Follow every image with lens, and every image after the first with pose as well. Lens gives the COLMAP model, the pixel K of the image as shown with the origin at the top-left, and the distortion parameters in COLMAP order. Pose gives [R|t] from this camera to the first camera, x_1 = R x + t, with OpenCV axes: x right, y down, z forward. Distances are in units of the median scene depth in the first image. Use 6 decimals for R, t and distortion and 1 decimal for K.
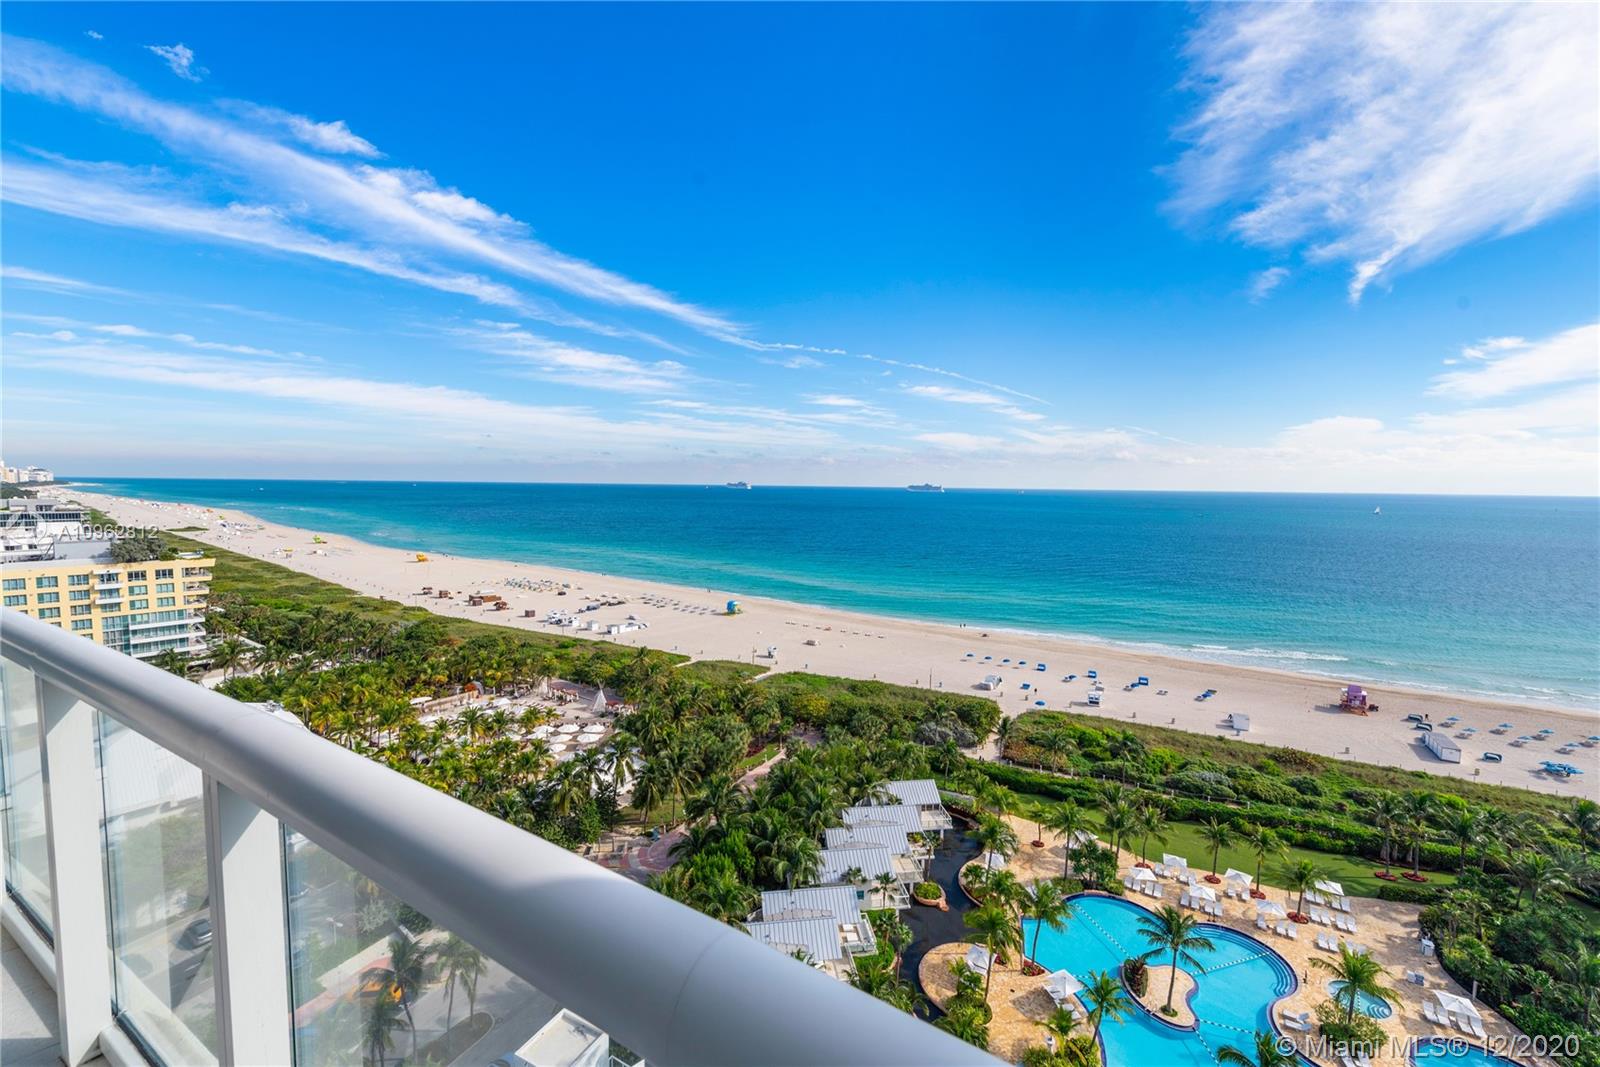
lens RADIAL K [[645.5, 0, 798.8], [0, 645.5, 536.6], [0, 0, 1]] dist [0.014429, -0.005092]
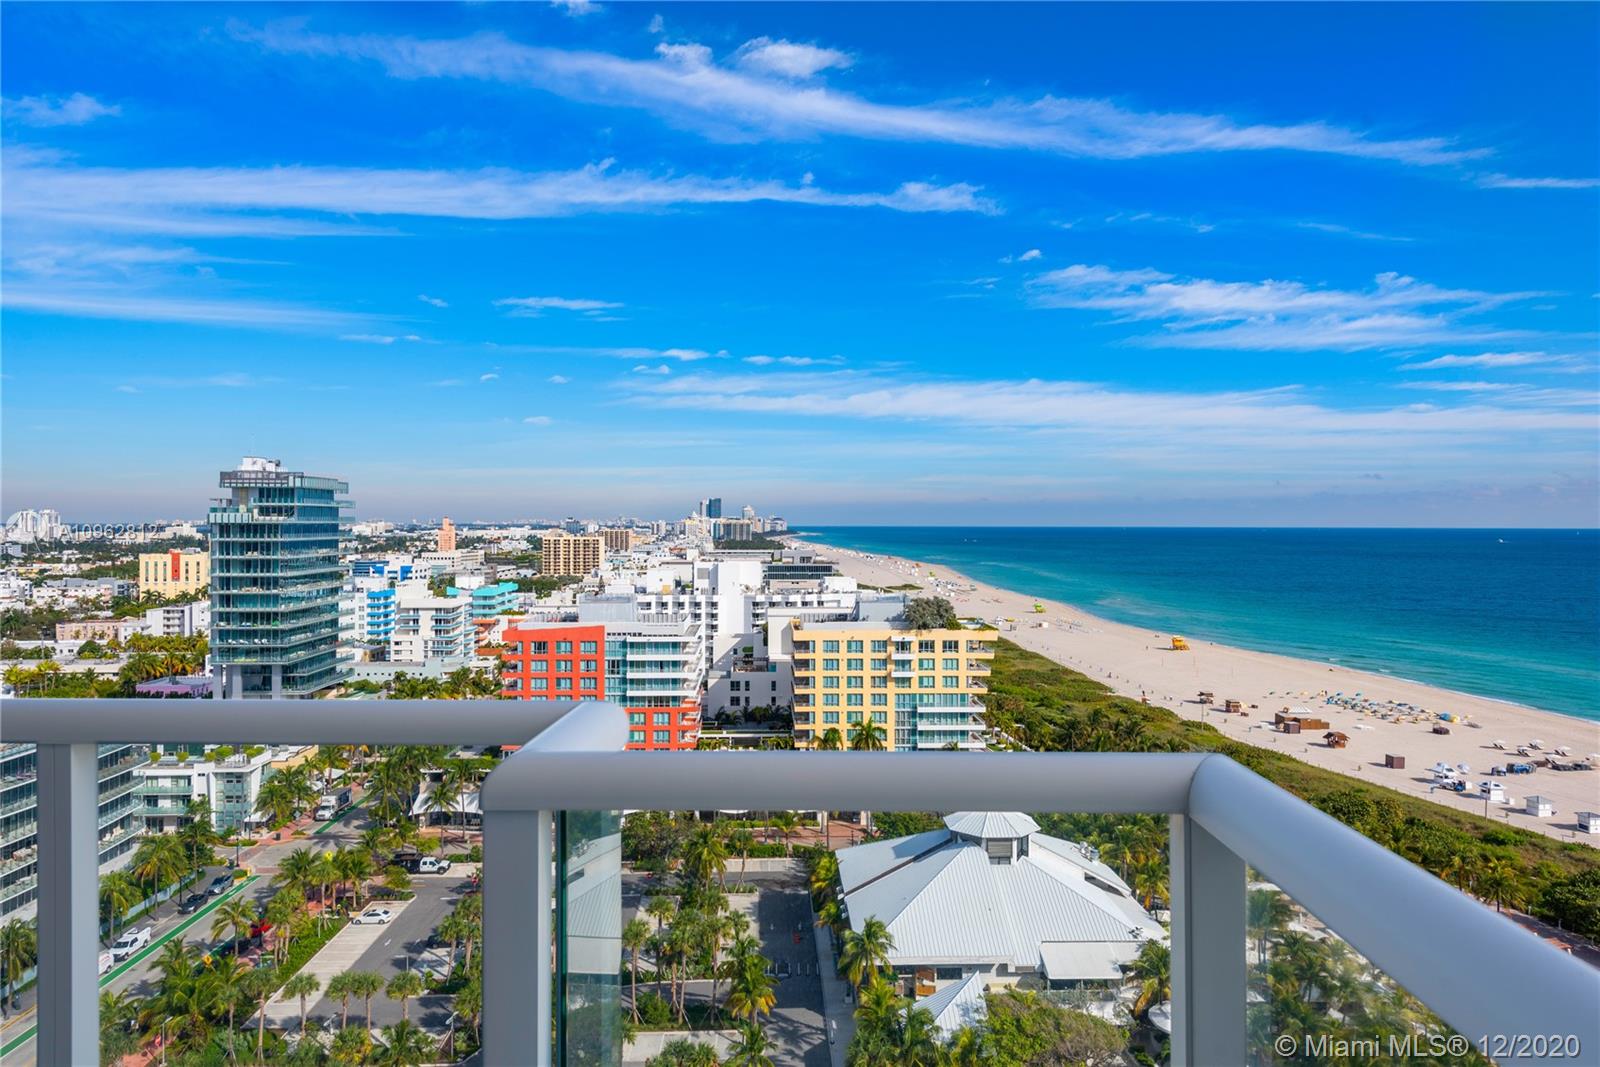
lens RADIAL K [[1053.8, 0, 800.9], [0, 1053.8, 533.9], [0, 0, 1]] dist [0.026051, -0.017147]
pose [[0.671496, -0.003973, -0.740998, -0.139484], [-0.053288, 0.997138, -0.053636, -0.000698], [0.739090, 0.075502, 0.669362, -0.007670]]
